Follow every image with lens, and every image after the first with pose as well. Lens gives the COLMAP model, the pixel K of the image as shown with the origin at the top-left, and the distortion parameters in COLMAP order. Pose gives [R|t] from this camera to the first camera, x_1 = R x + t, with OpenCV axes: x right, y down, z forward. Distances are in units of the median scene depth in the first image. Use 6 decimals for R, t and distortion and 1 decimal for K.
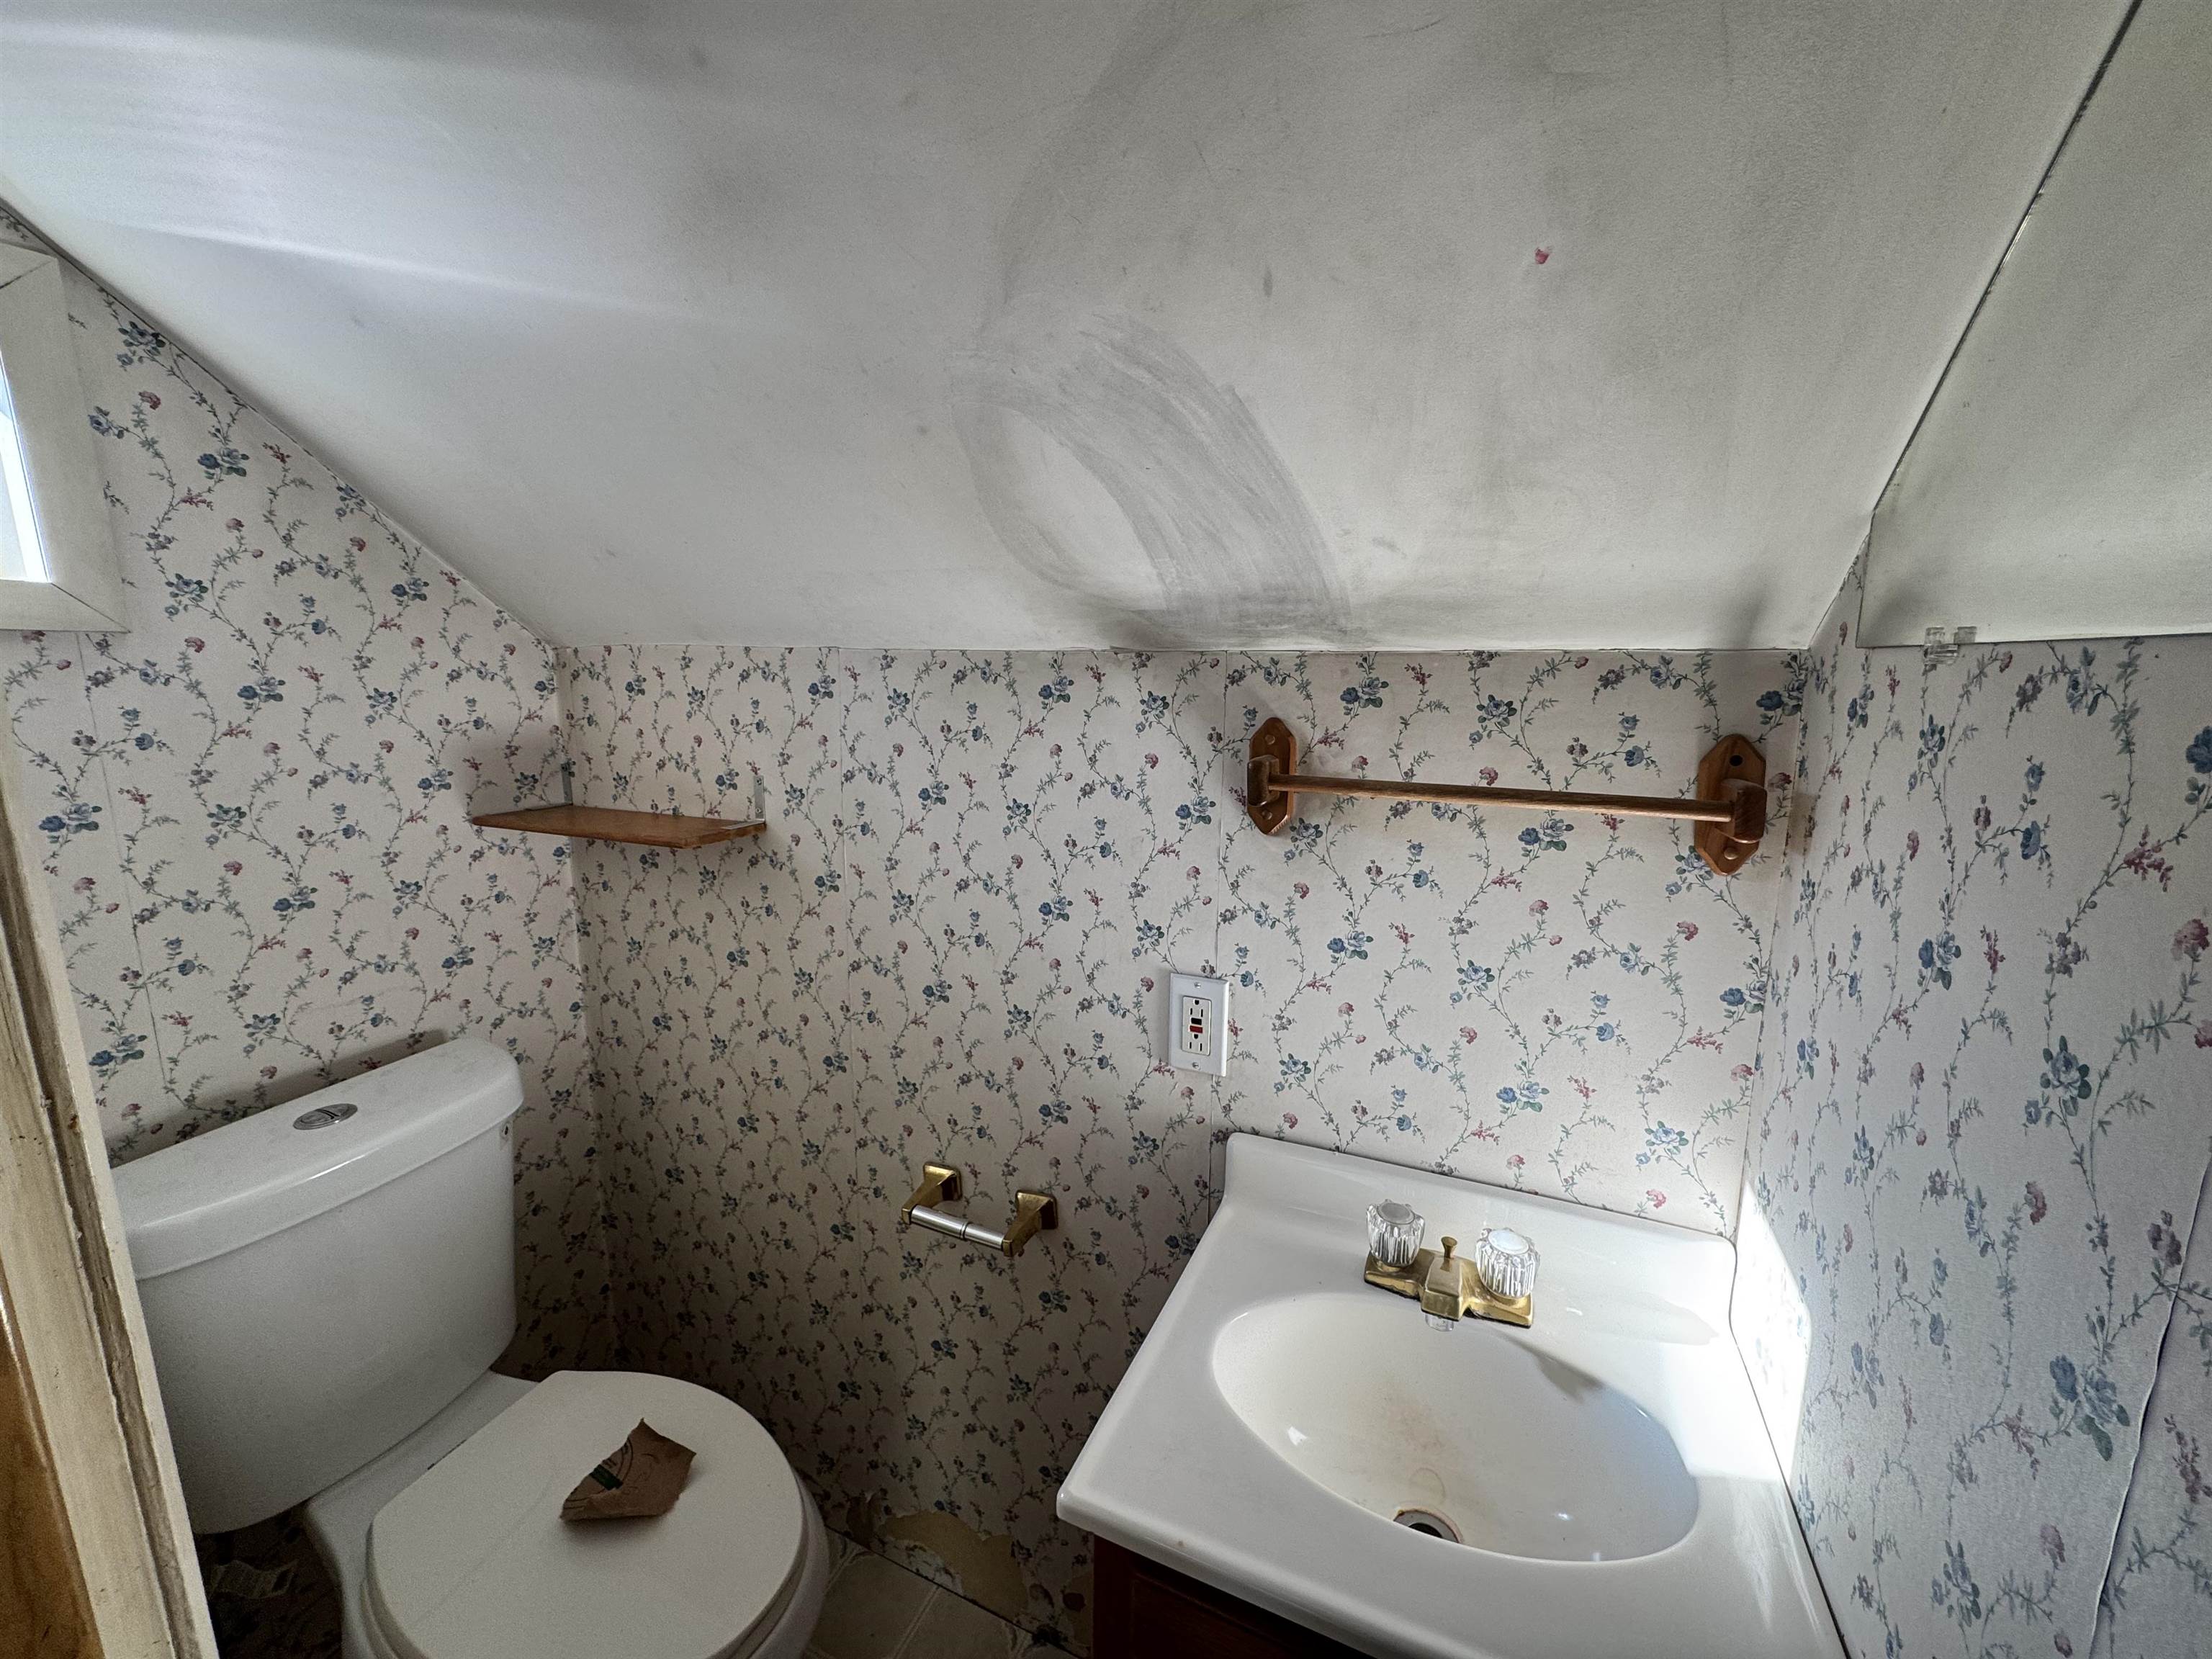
lens RADIAL K [[875.4, 0, 1106.0], [0, 875.4, 823.8], [0, 0, 1]] dist [-0.001029, -0.000225]
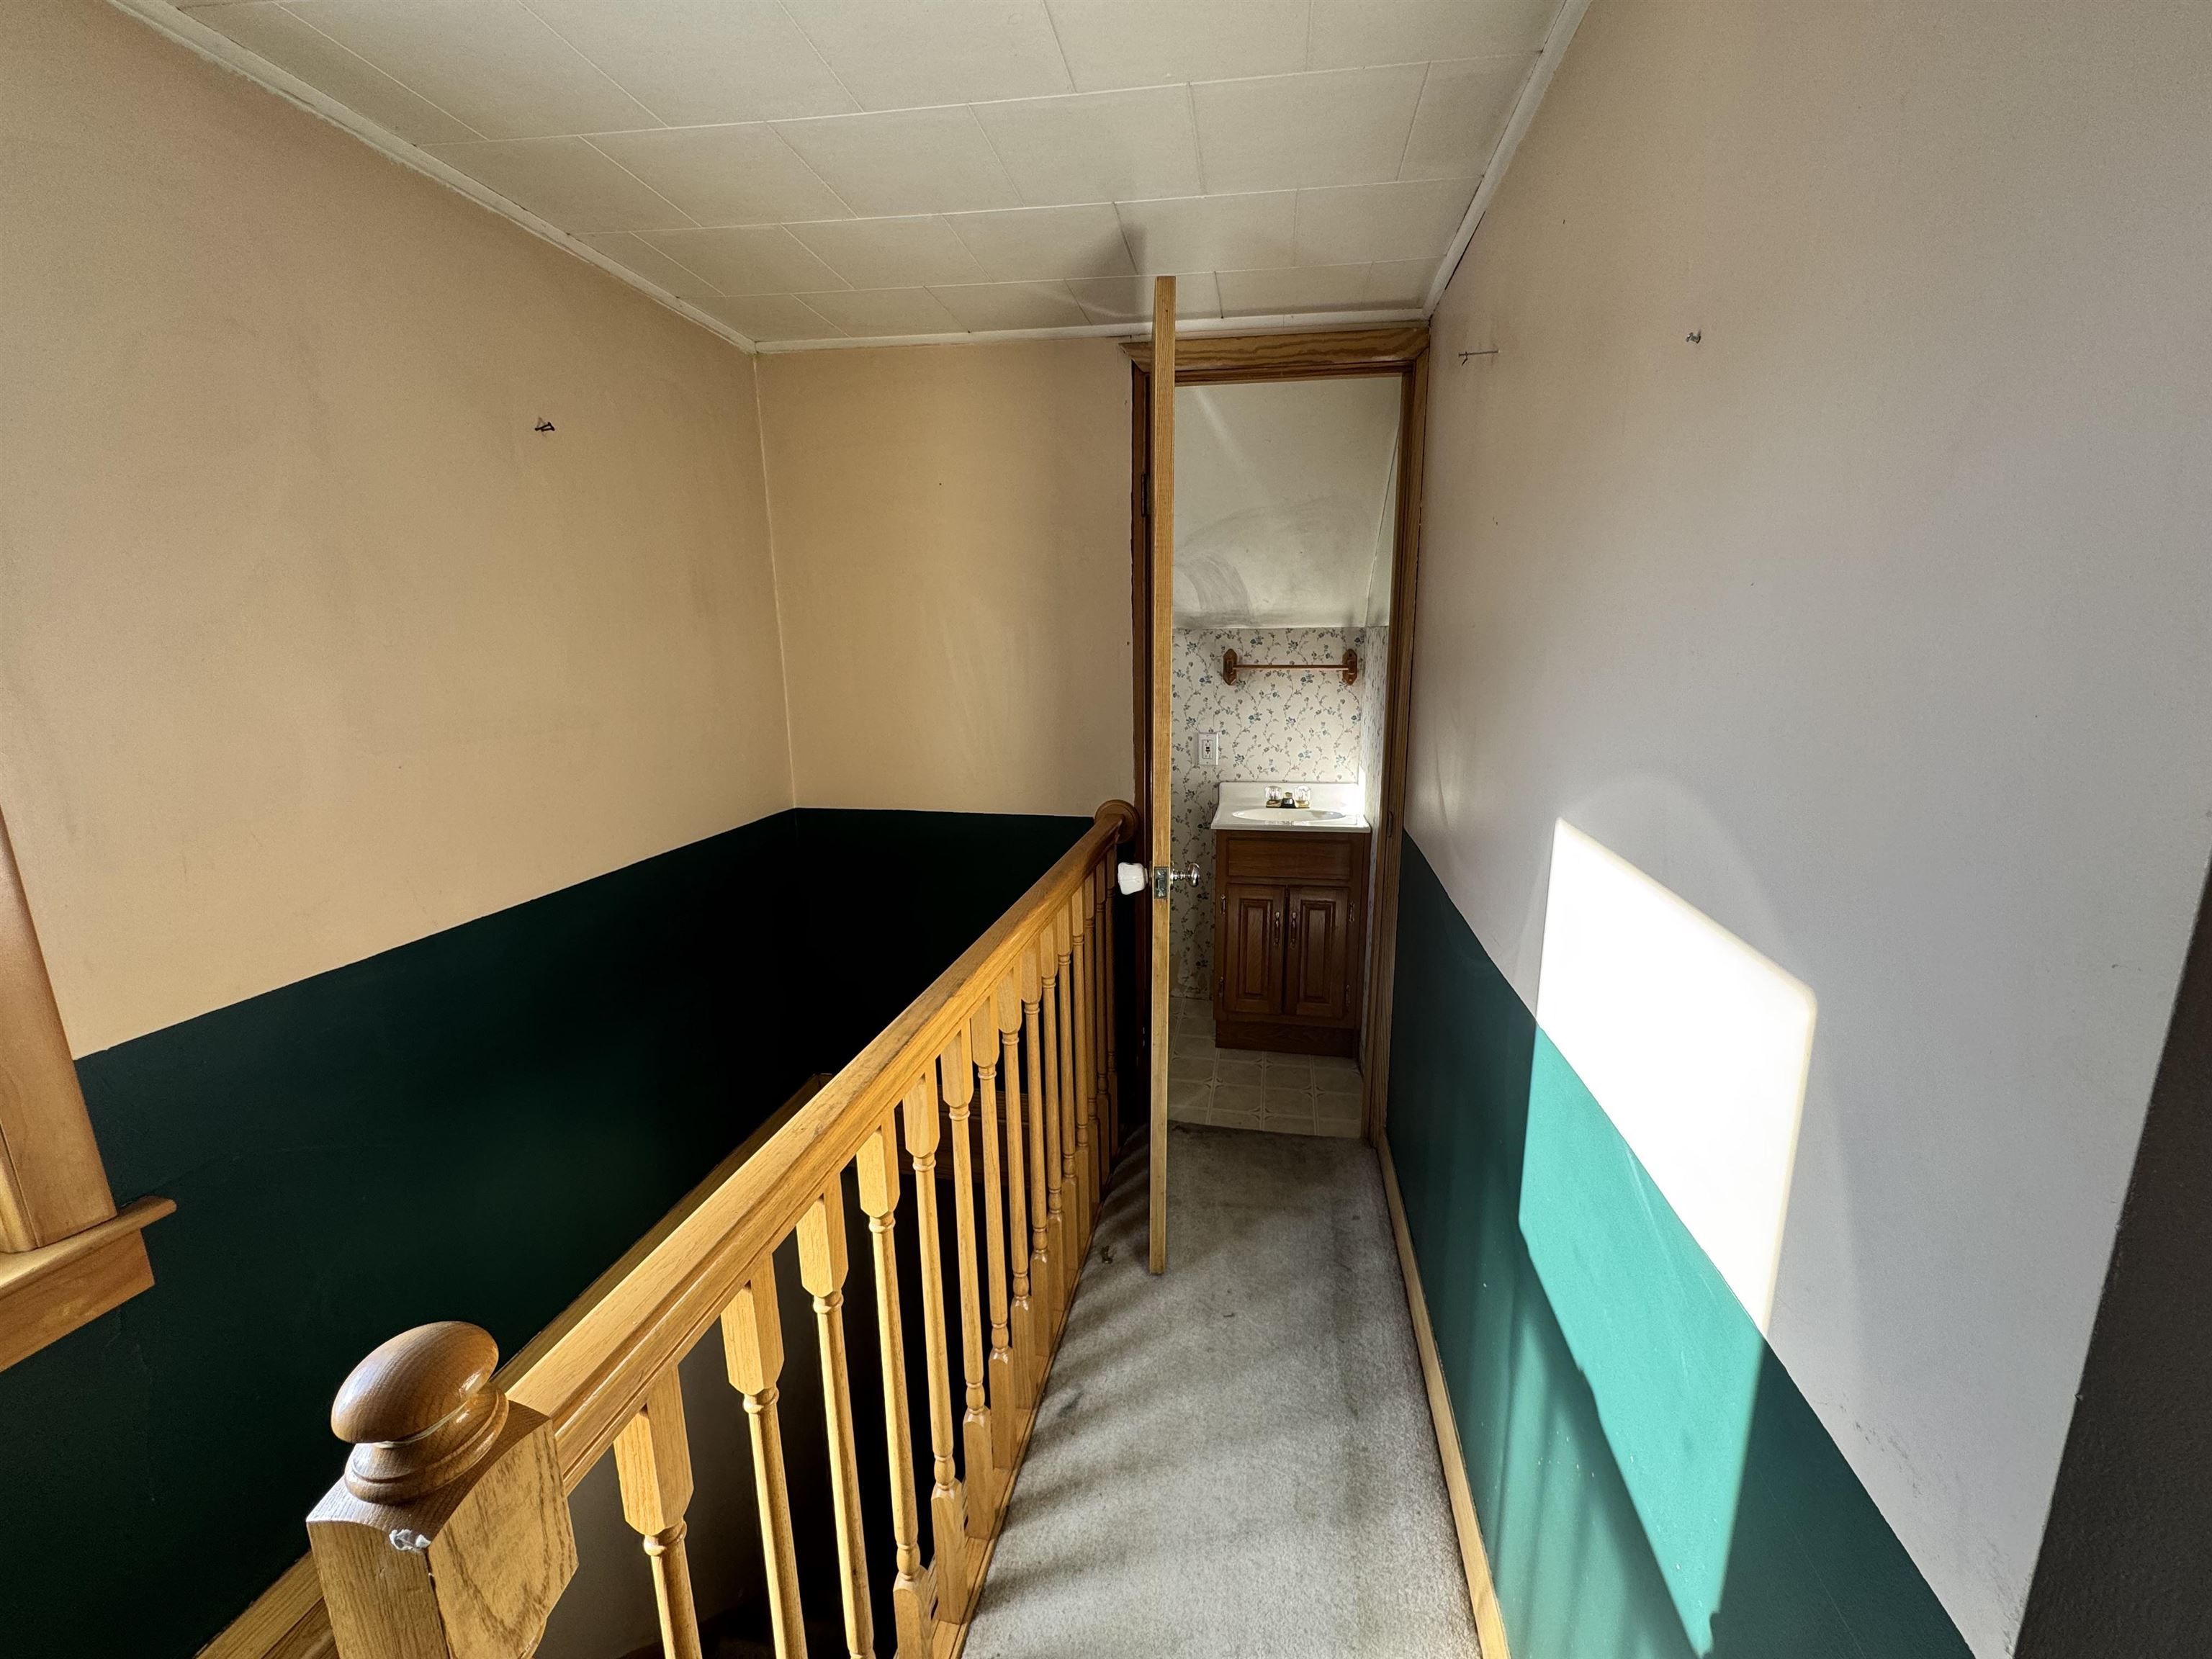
lens RADIAL K [[875.4, 0, 1106.0], [0, 875.4, 823.8], [0, 0, 1]] dist [-0.001029, -0.000225]
pose [[0.970208, -0.063165, 0.233896, -1.119515], [0.055717, 0.997711, 0.038323, 0.399355], [-0.235781, -0.024150, 0.971506, -2.197344]]
